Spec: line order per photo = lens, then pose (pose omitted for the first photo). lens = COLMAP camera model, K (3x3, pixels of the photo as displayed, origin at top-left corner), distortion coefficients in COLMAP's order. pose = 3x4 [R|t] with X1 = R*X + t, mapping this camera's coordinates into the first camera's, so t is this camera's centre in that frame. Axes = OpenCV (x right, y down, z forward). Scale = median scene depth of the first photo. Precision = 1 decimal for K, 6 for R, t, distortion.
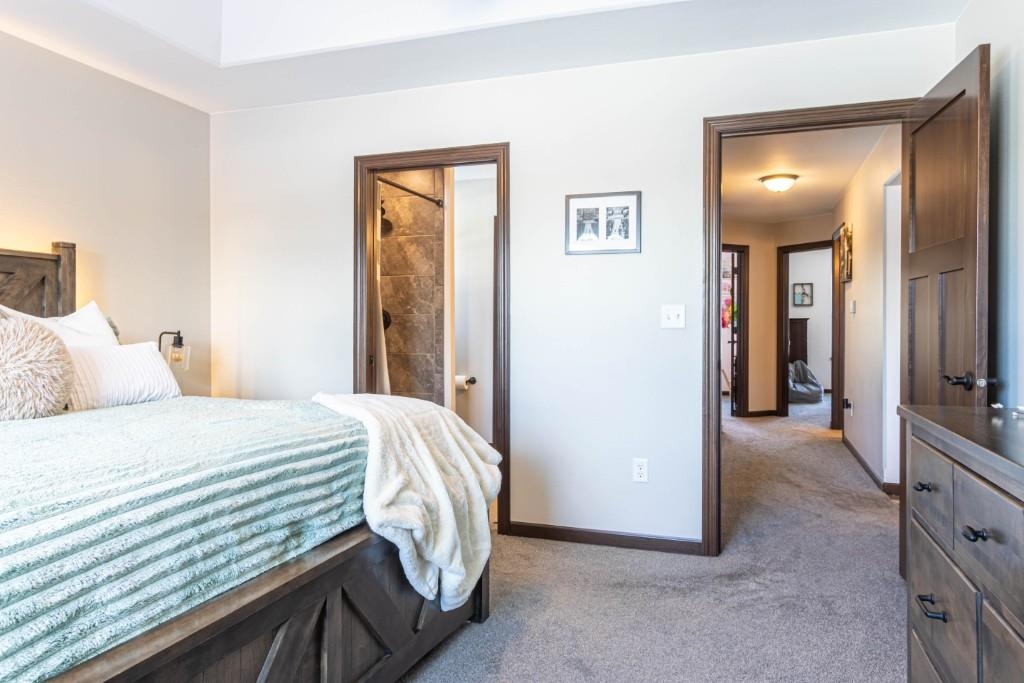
lens RADIAL K [[697.0, 0, 499.1], [0, 697.0, 337.2], [0, 0, 1]] dist [0.002525, 0.001132]
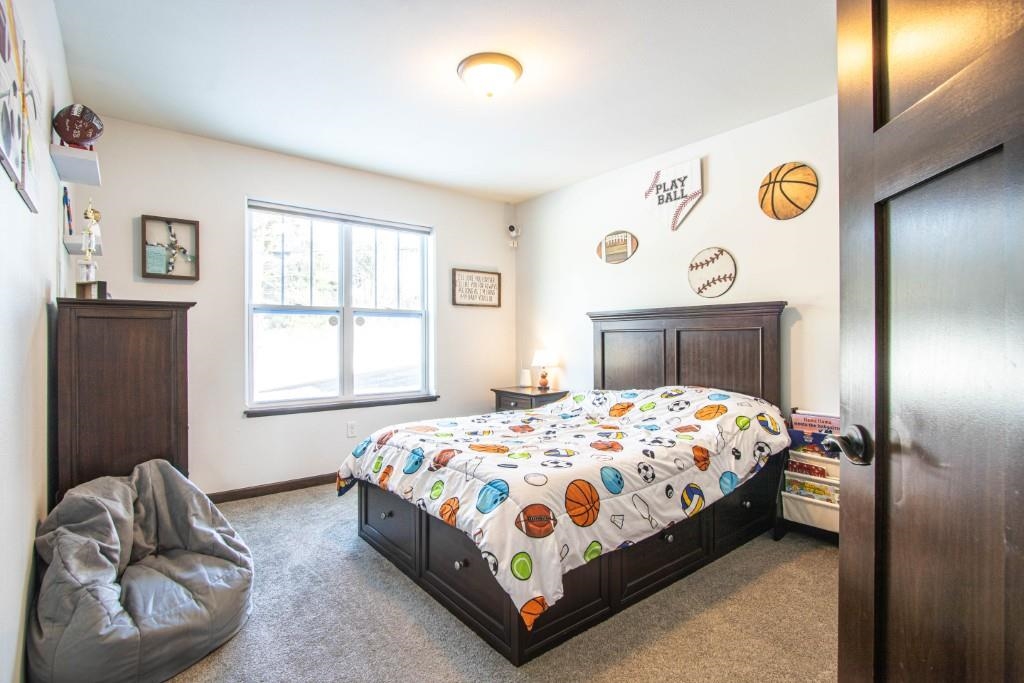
lens RADIAL K [[495.5, 0, 504.3], [0, 495.5, 338.4], [0, 0, 1]] dist [-0.011343, 0.000681]
pose [[0.537665, 0.003231, 0.843152, 0.415139], [0.010506, 0.999889, -0.010531, -0.011314], [-0.843093, 0.014520, 0.537572, 0.950417]]
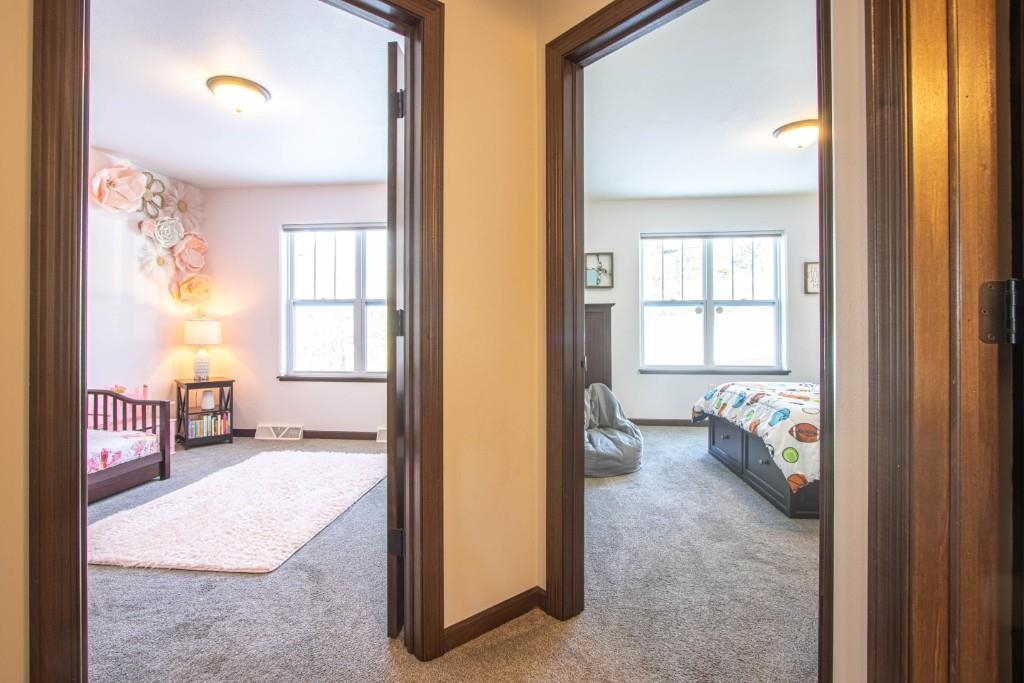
lens RADIAL K [[482.1, 0, 499.9], [0, 482.1, 330.4], [0, 0, 1]] dist [-0.003984, 0.000137]
pose [[0.971757, -0.001219, 0.235982, 0.327778], [0.002743, 0.999977, -0.006129, -0.005533], [-0.235969, 0.006603, 0.971738, 0.797642]]
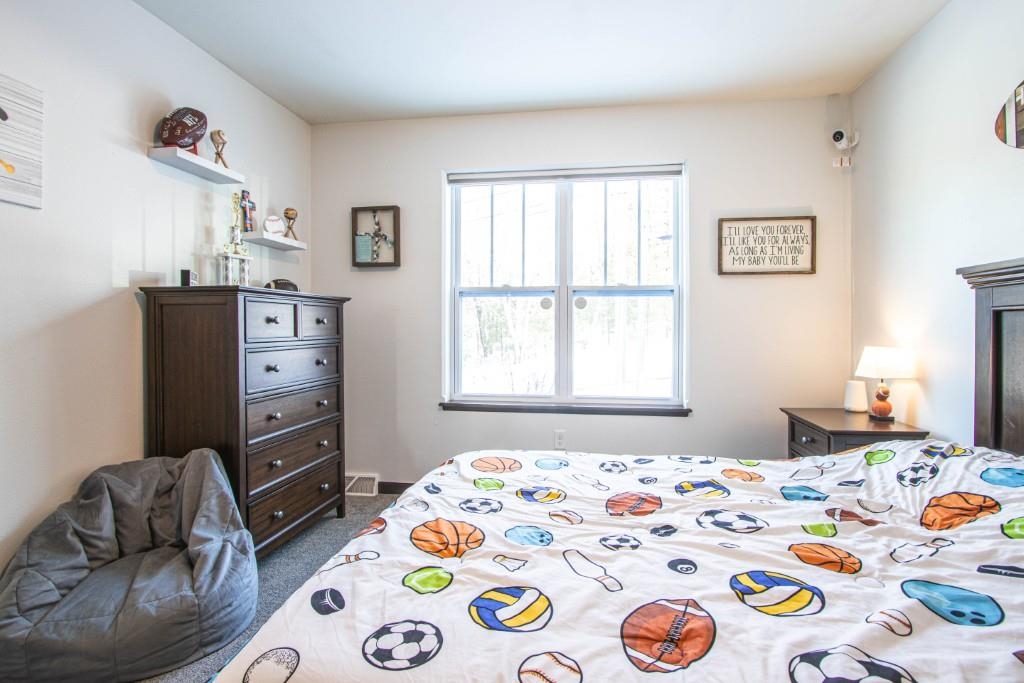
lens RADIAL K [[504.2, 0, 514.0], [0, 504.2, 333.5], [0, 0, 1]] dist [-0.013494, 0.000689]
pose [[0.981355, 0.001343, 0.192199, 0.613210], [-0.001785, 0.999996, 0.002125, -0.012121], [-0.192195, -0.002428, 0.981354, 0.959928]]
